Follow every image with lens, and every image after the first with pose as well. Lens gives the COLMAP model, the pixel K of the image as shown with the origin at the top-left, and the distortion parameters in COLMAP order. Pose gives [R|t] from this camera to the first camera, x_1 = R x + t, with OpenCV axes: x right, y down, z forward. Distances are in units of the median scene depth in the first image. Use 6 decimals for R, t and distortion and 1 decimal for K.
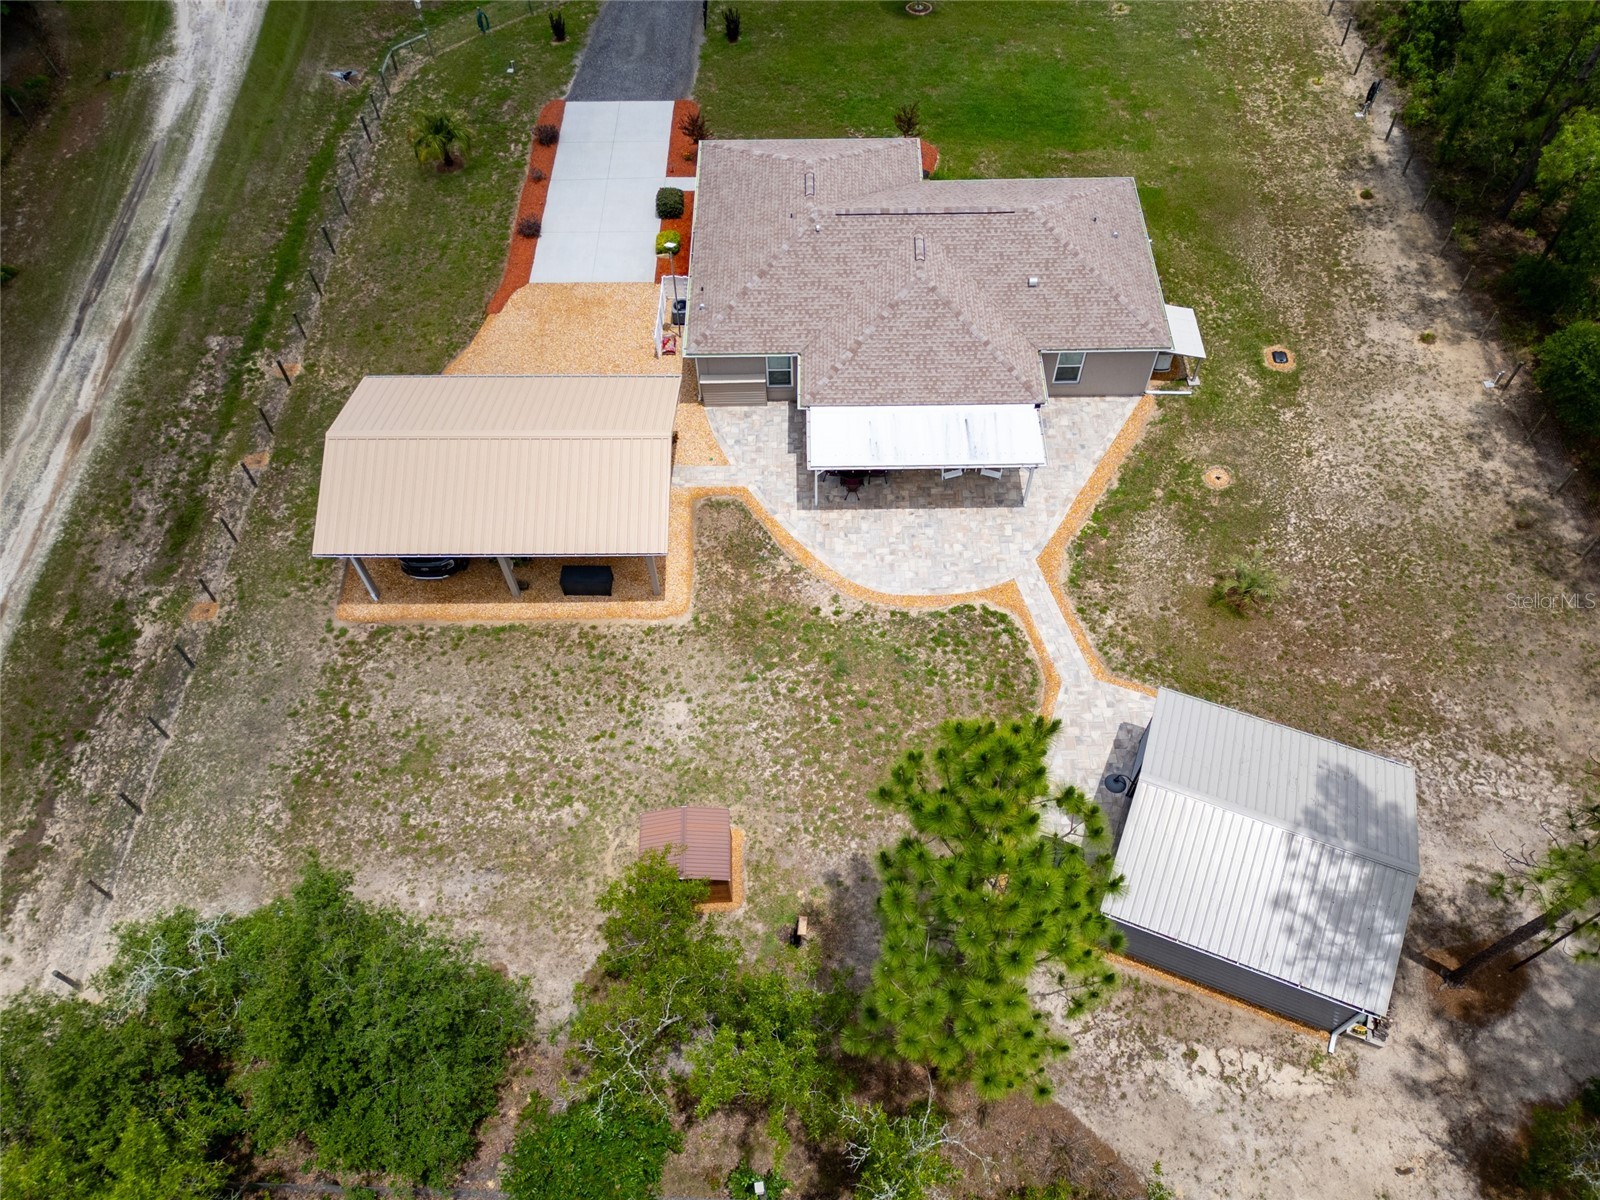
lens RADIAL K [[1154.6, 0, 800.0], [0, 1154.6, 600.0], [0, 0, 1]] dist [0.064584, -0.051735]
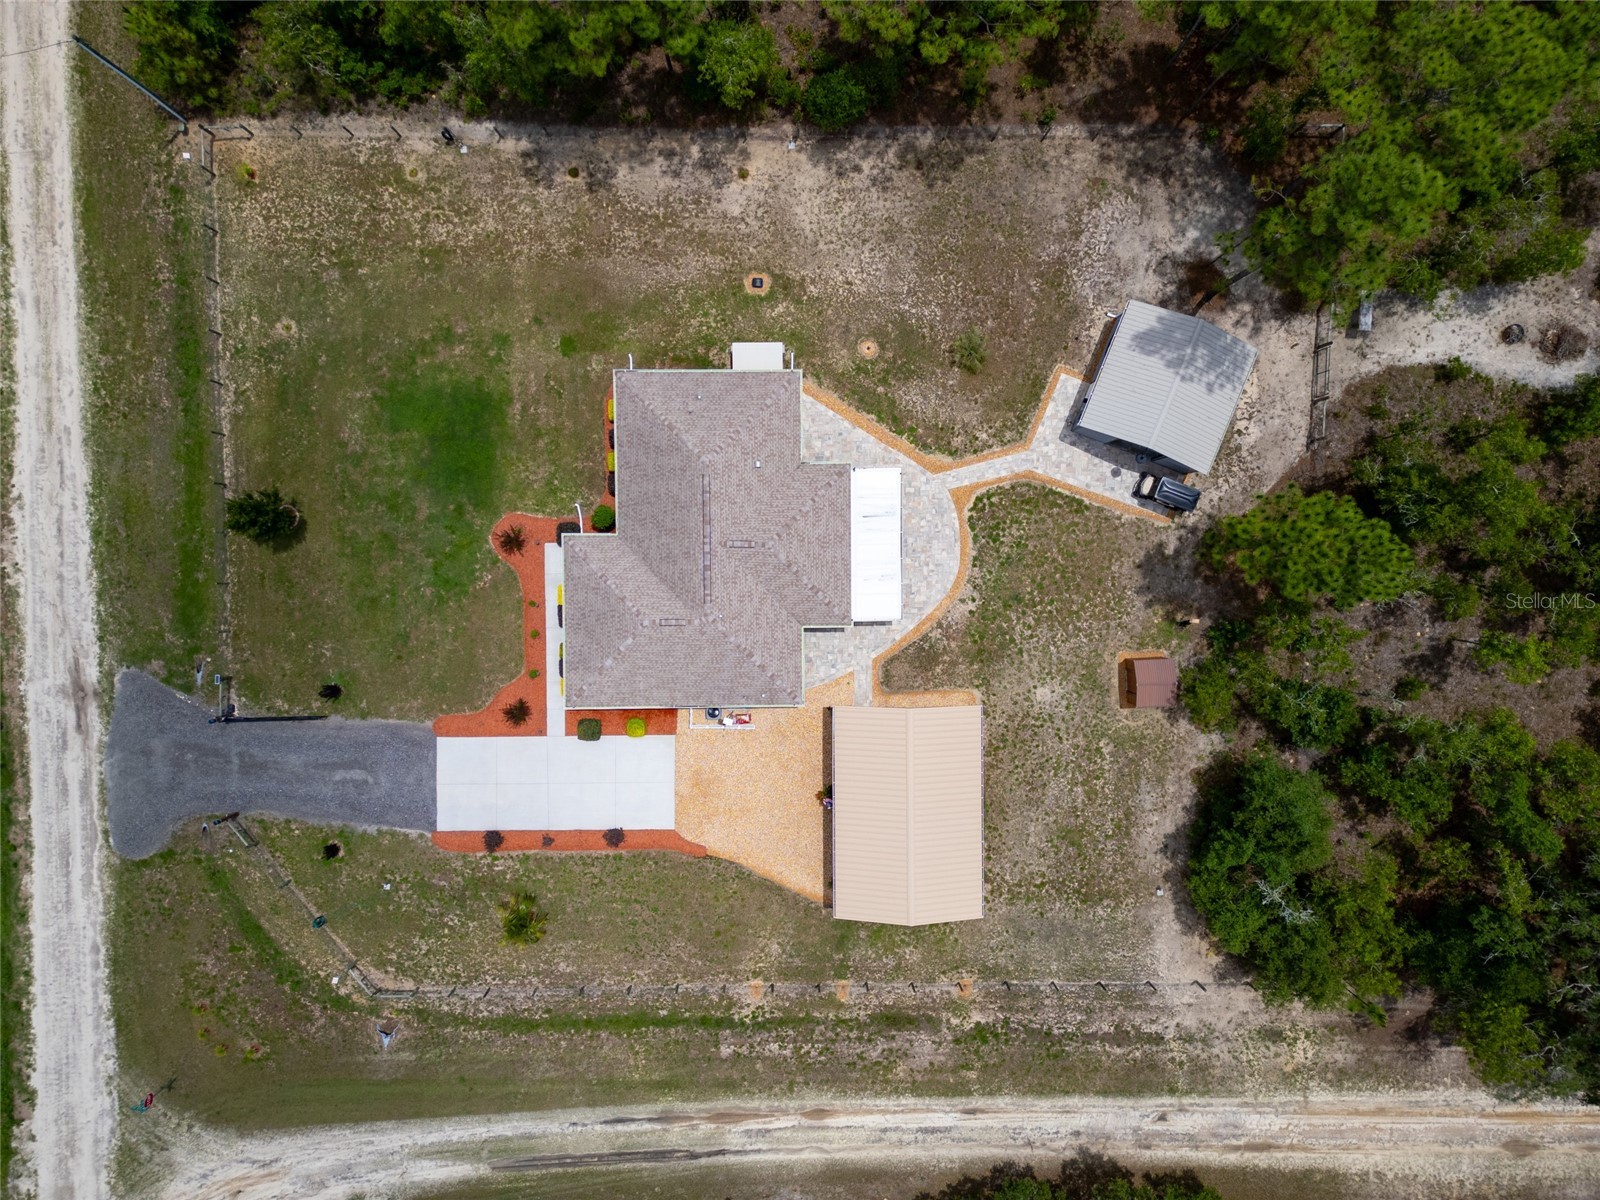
lens RADIAL K [[1154.6, 0, 800.0], [0, 1154.6, 600.0], [0, 0, 1]] dist [0.064584, -0.051735]
pose [[-0.009767, -0.999801, -0.017396, 0.061344], [0.826583, -0.017863, 0.562531, -1.078803], [-0.562730, -0.008885, 0.826593, -0.205614]]
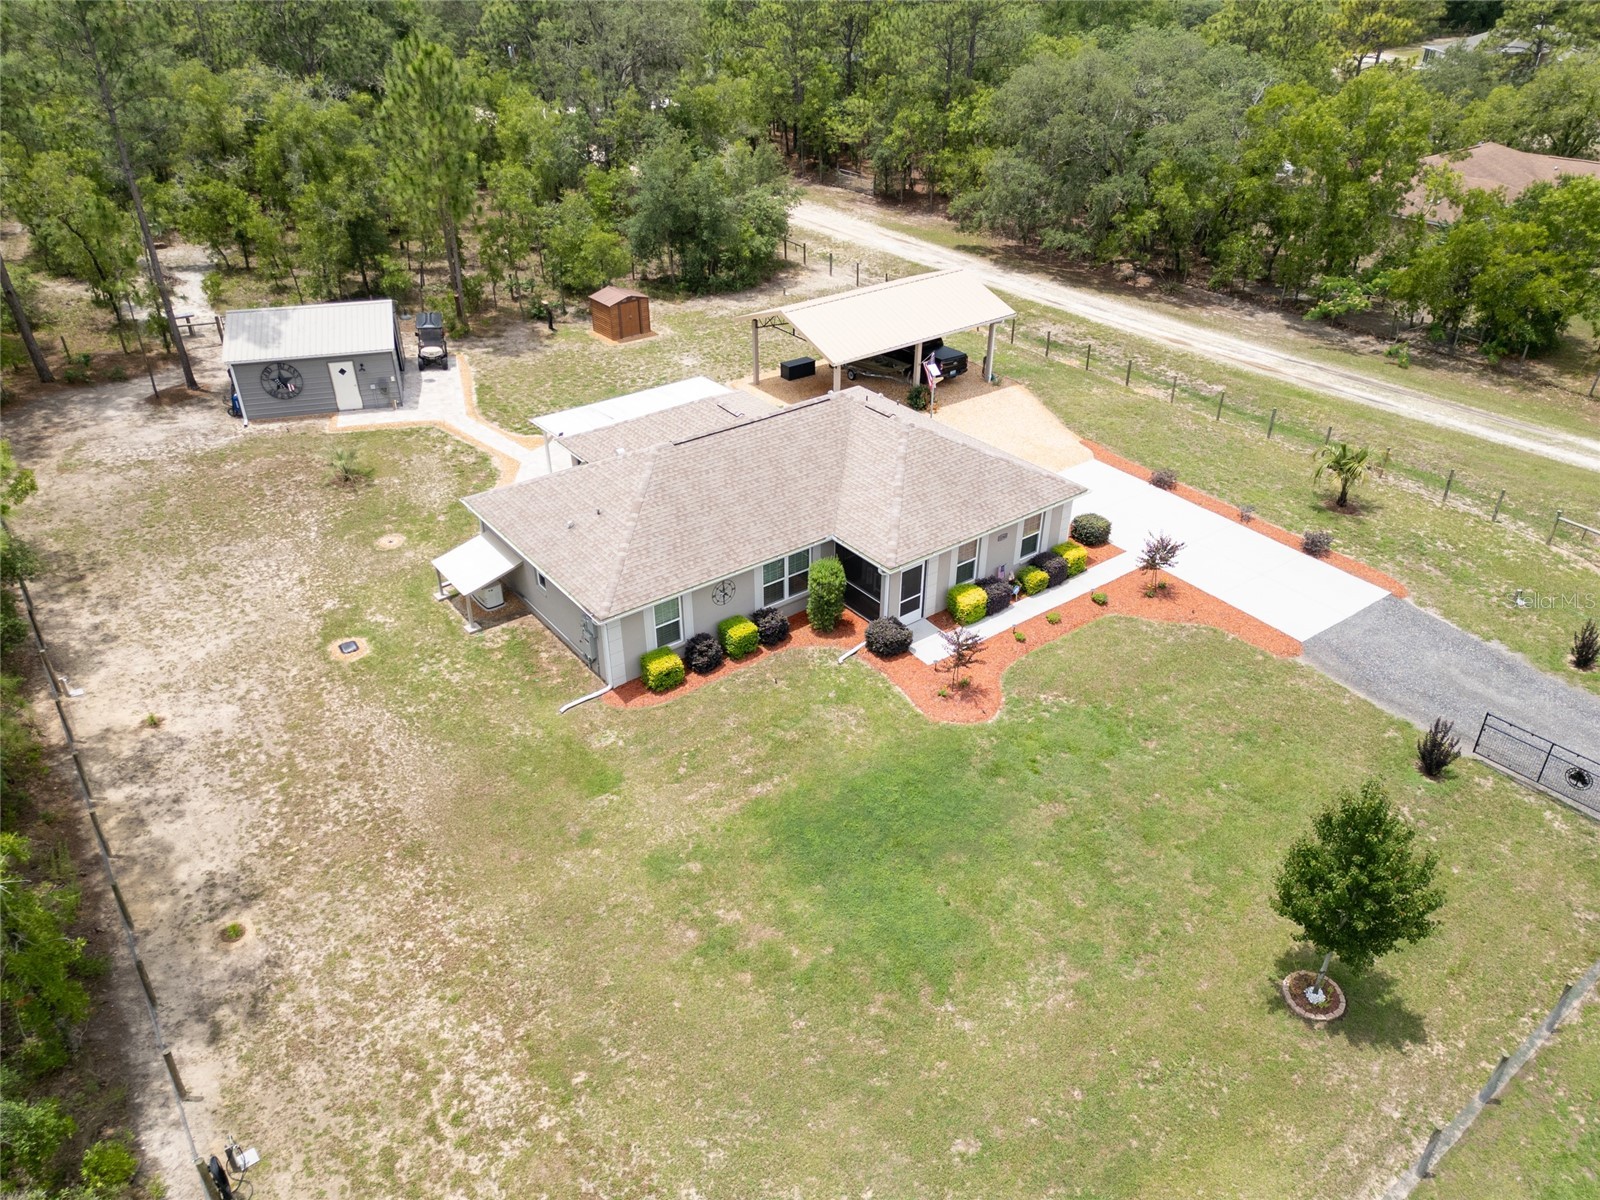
lens RADIAL K [[1124.8, 0, 800.0], [0, 1124.8, 600.0], [0, 0, 1]] dist [0.039098, -0.003844]
pose [[-0.795506, 0.334242, -0.505424, 0.619891], [-0.494178, 0.124823, 0.860353, -1.184723], [0.350655, 0.934185, 0.065877, 1.160425]]
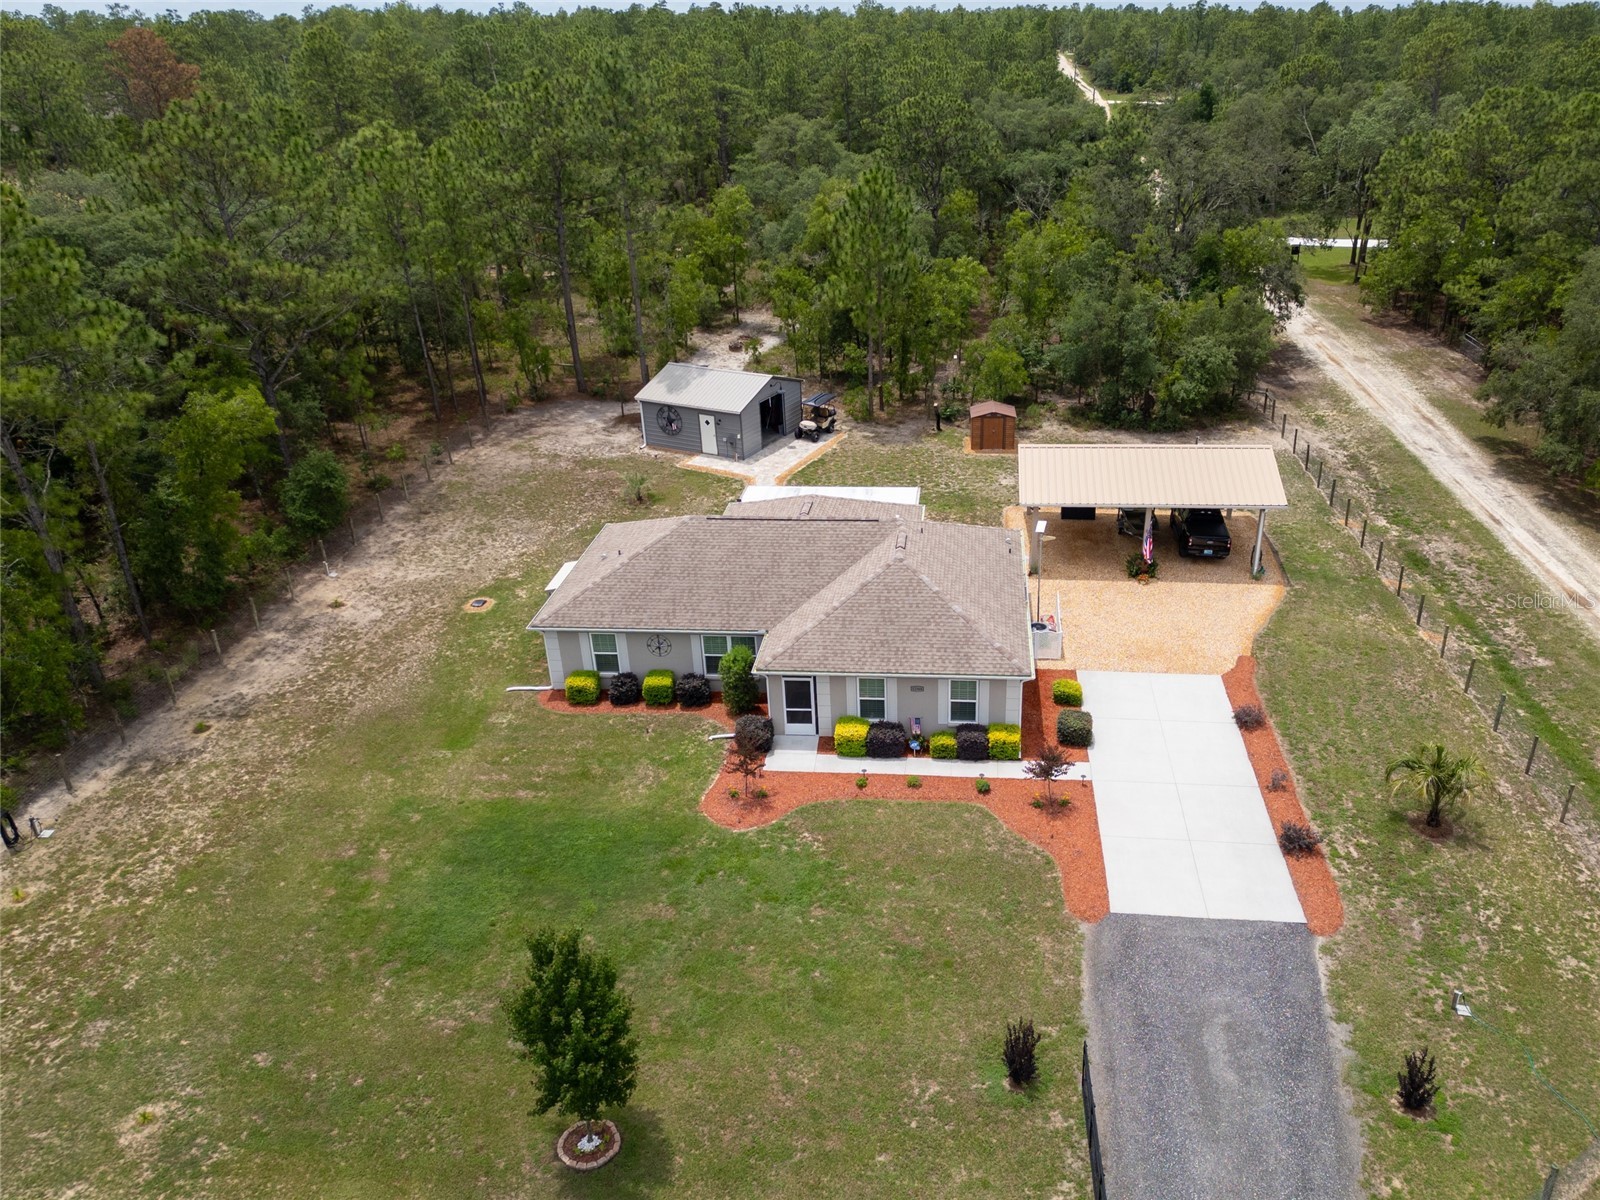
lens RADIAL K [[1181.9, 0, 898.9], [0, 1181.9, 601.3], [0, 0, 1]] dist [0.065044, -0.050349]
pose [[-0.997640, -0.000688, 0.068658, -0.060944], [0.067842, 0.144209, 0.987219, -1.438400], [-0.010580, 0.989547, -0.143822, 1.302009]]
